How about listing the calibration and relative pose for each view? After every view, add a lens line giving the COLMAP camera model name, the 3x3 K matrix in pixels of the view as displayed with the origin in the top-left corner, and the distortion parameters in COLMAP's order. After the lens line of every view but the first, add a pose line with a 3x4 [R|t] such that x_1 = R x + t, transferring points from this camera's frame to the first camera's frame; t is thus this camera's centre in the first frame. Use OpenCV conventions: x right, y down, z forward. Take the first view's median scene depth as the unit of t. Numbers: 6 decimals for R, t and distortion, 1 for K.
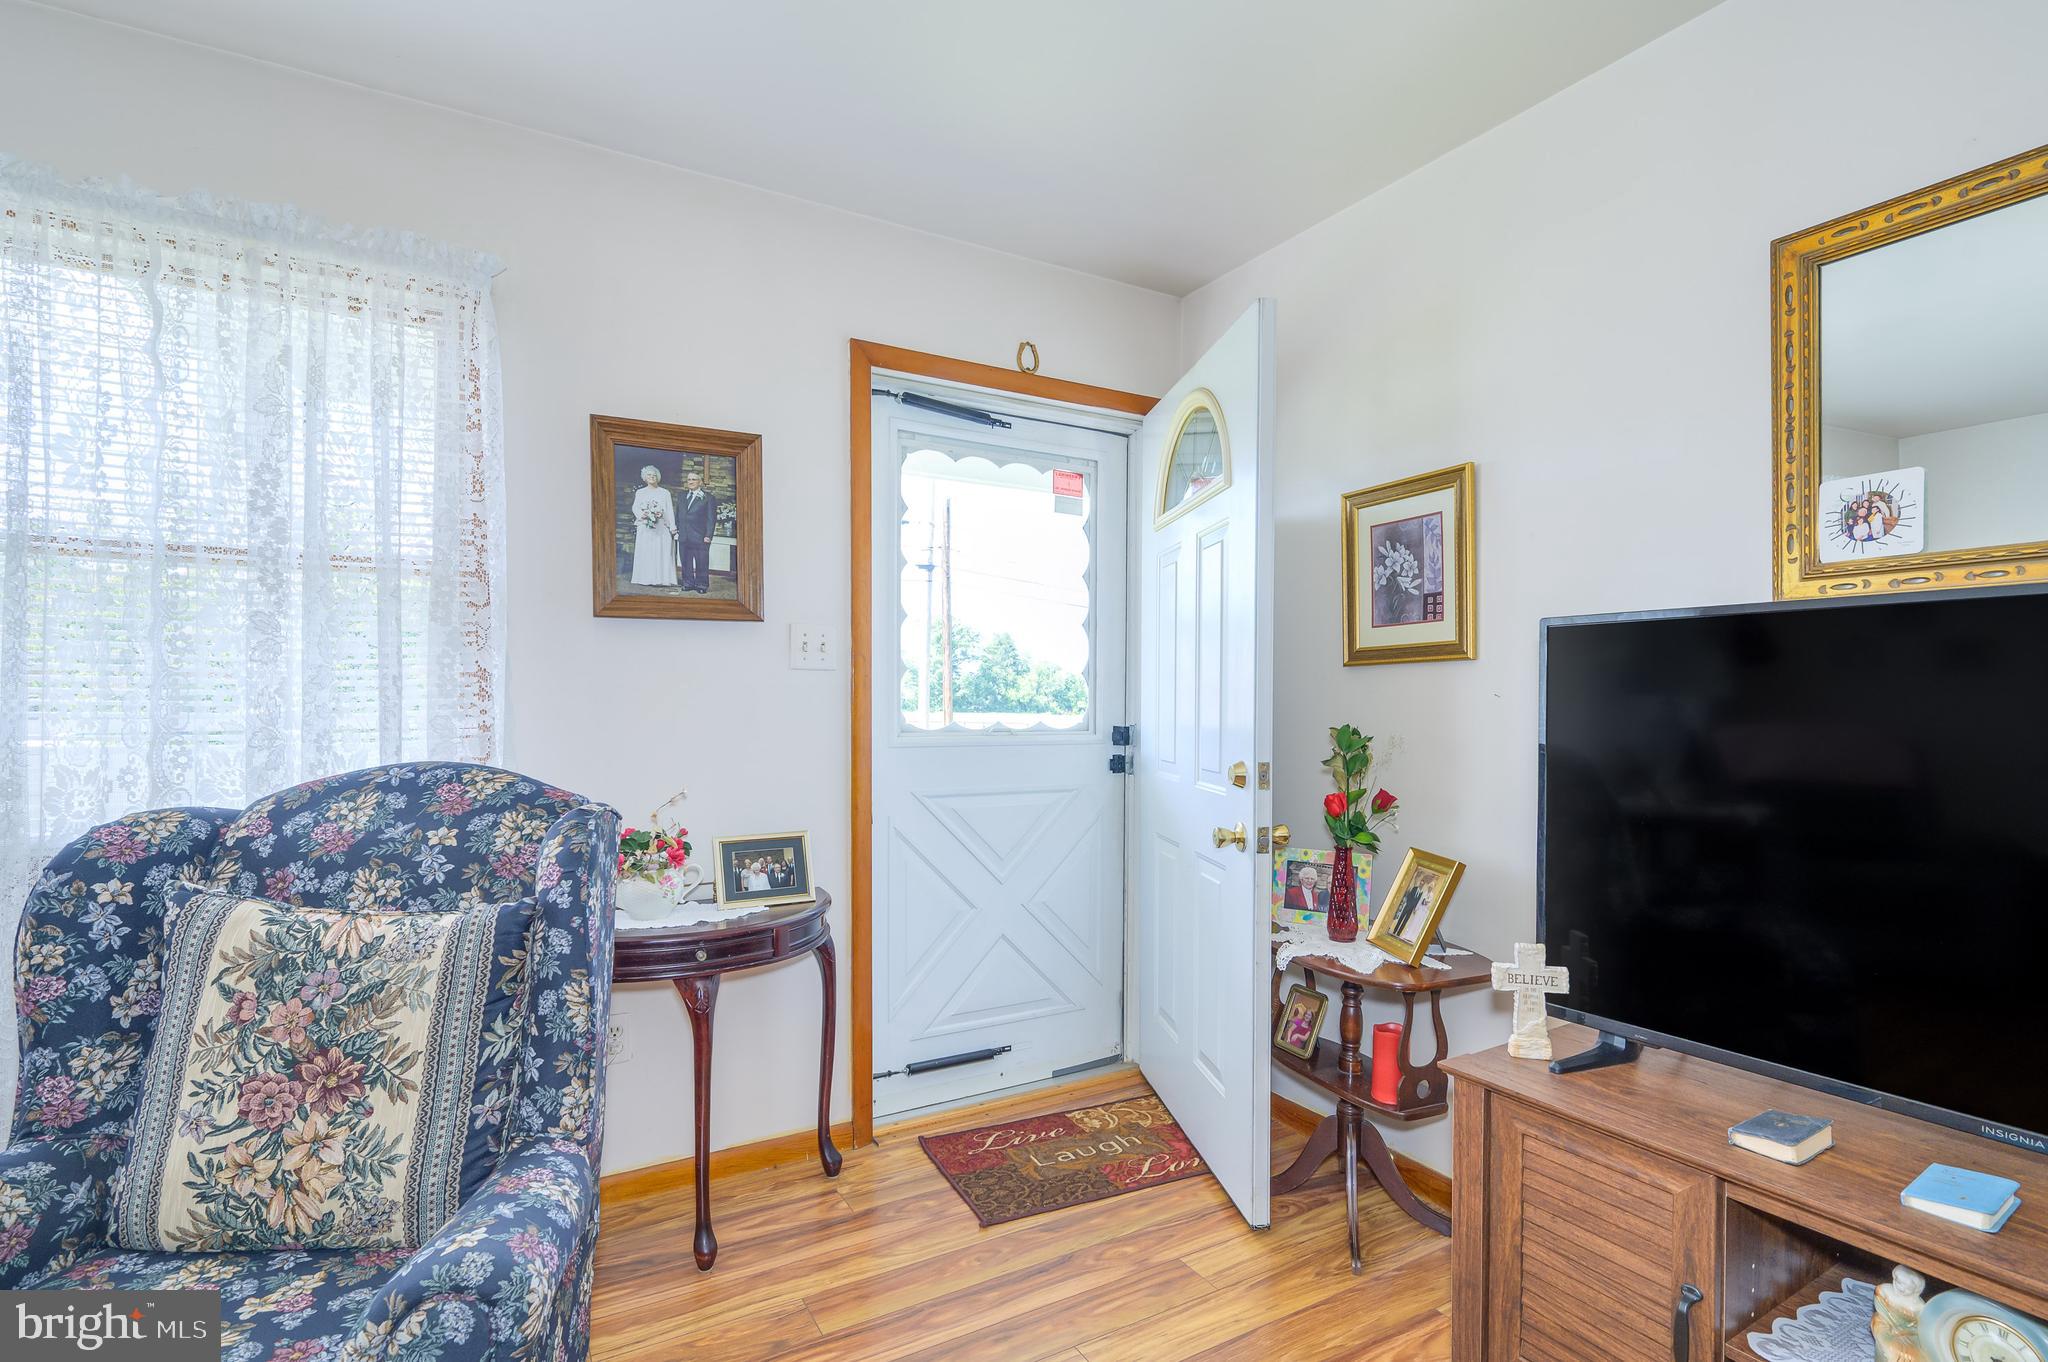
lens RADIAL K [[947.0, 0, 984.4], [0, 947.0, 717.7], [0, 0, 1]] dist [-0.000644, 0.000110]
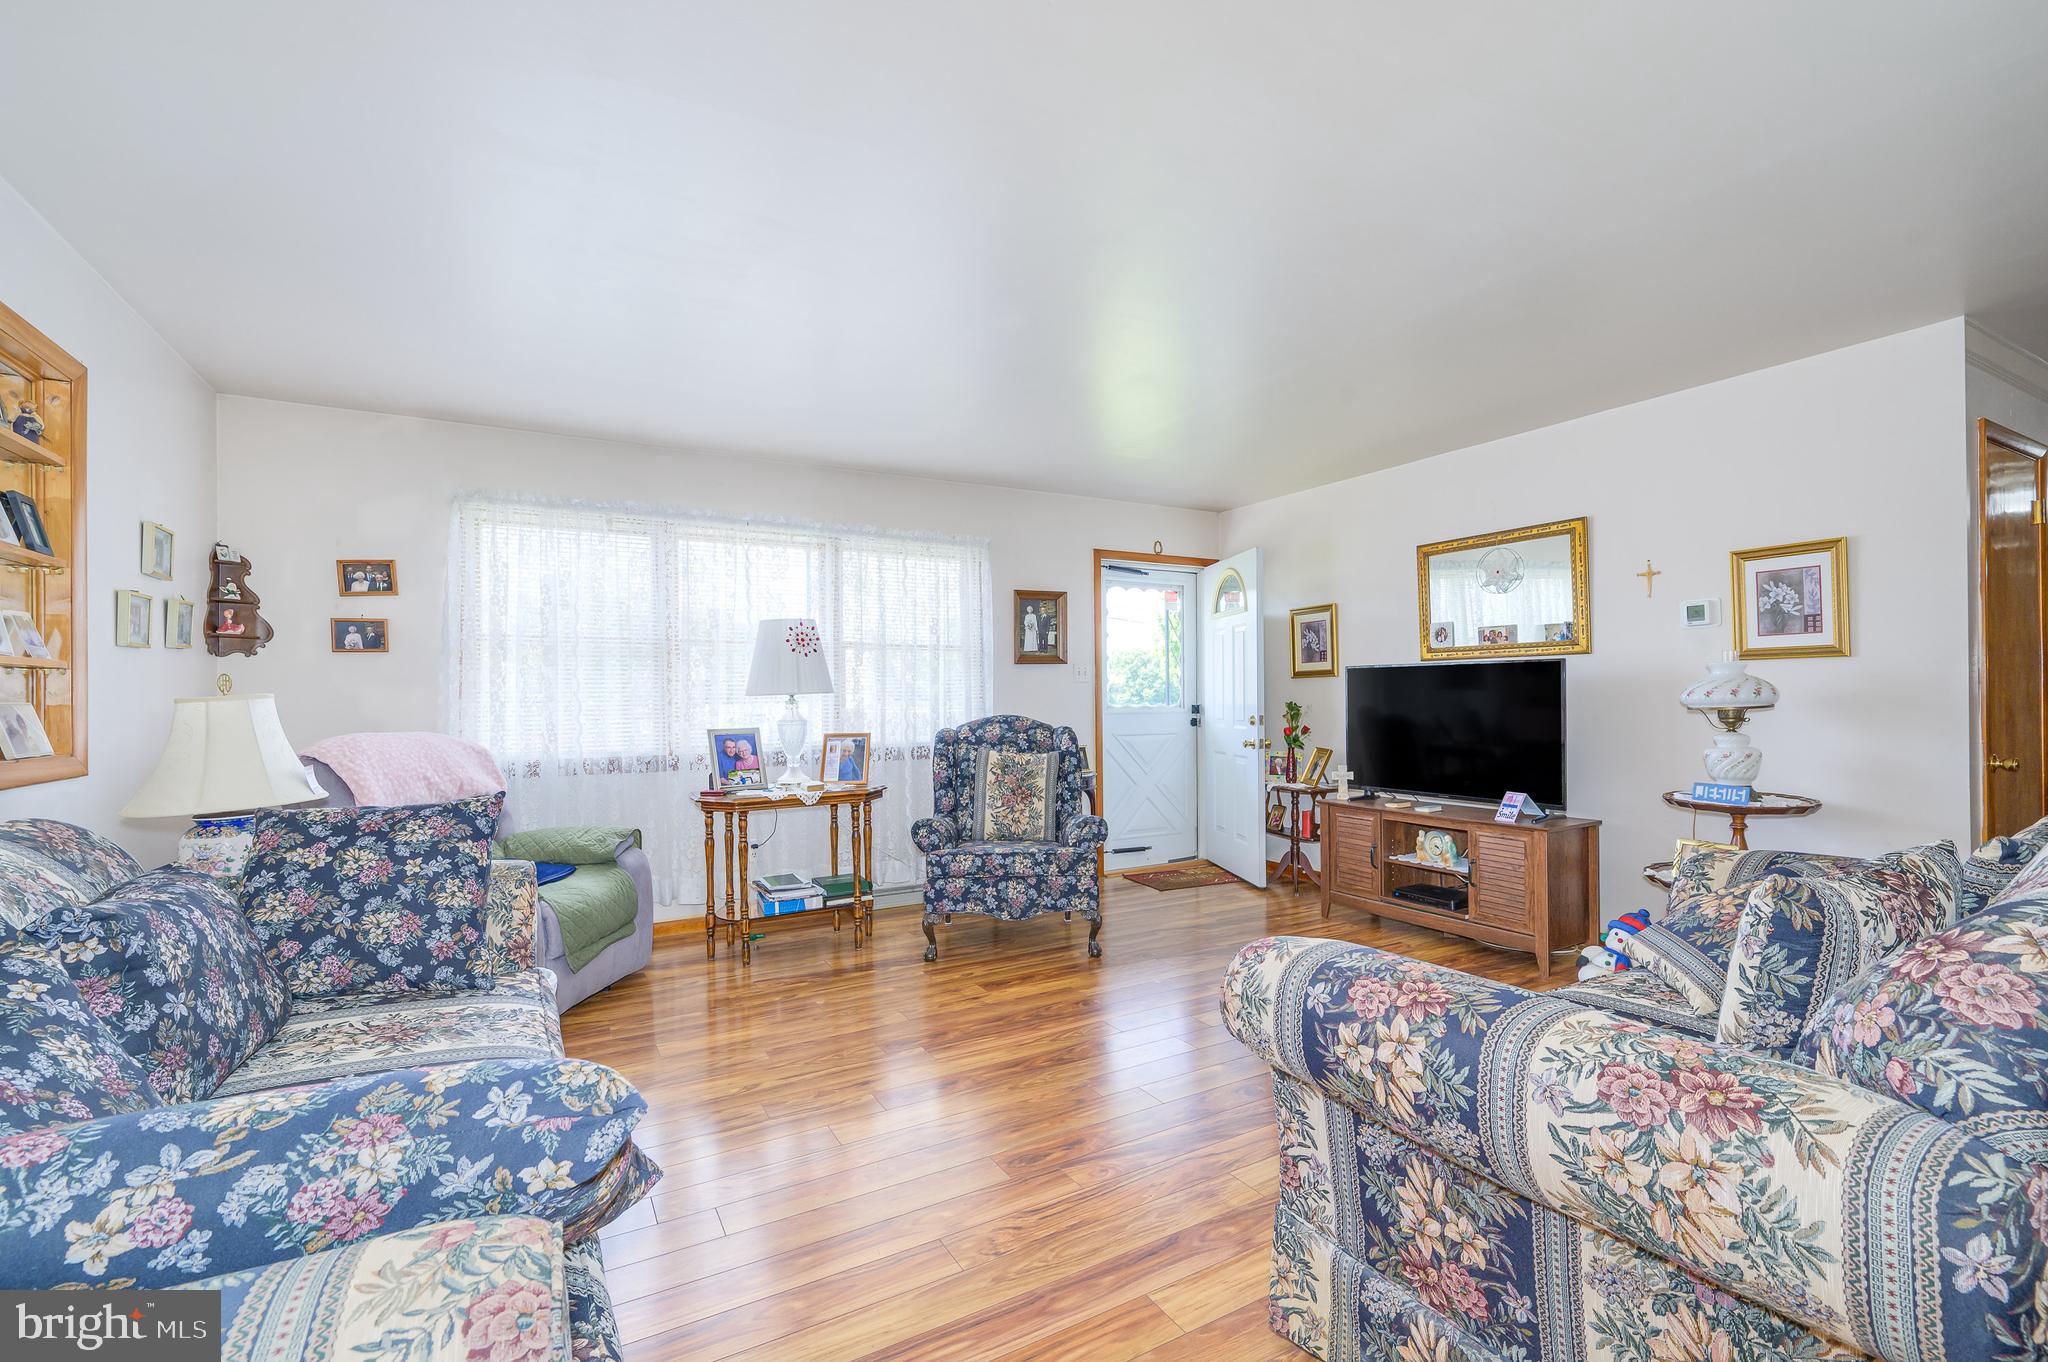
lens RADIAL K [[947.0, 0, 1023.5], [0, 947.0, 694.4], [0, 0, 1]] dist [-0.000644, 0.000110]
pose [[0.998425, -0.011411, 0.054938, -0.512056], [0.012390, 0.999770, -0.017517, 0.025467], [-0.054726, 0.018170, 0.998336, -1.606232]]
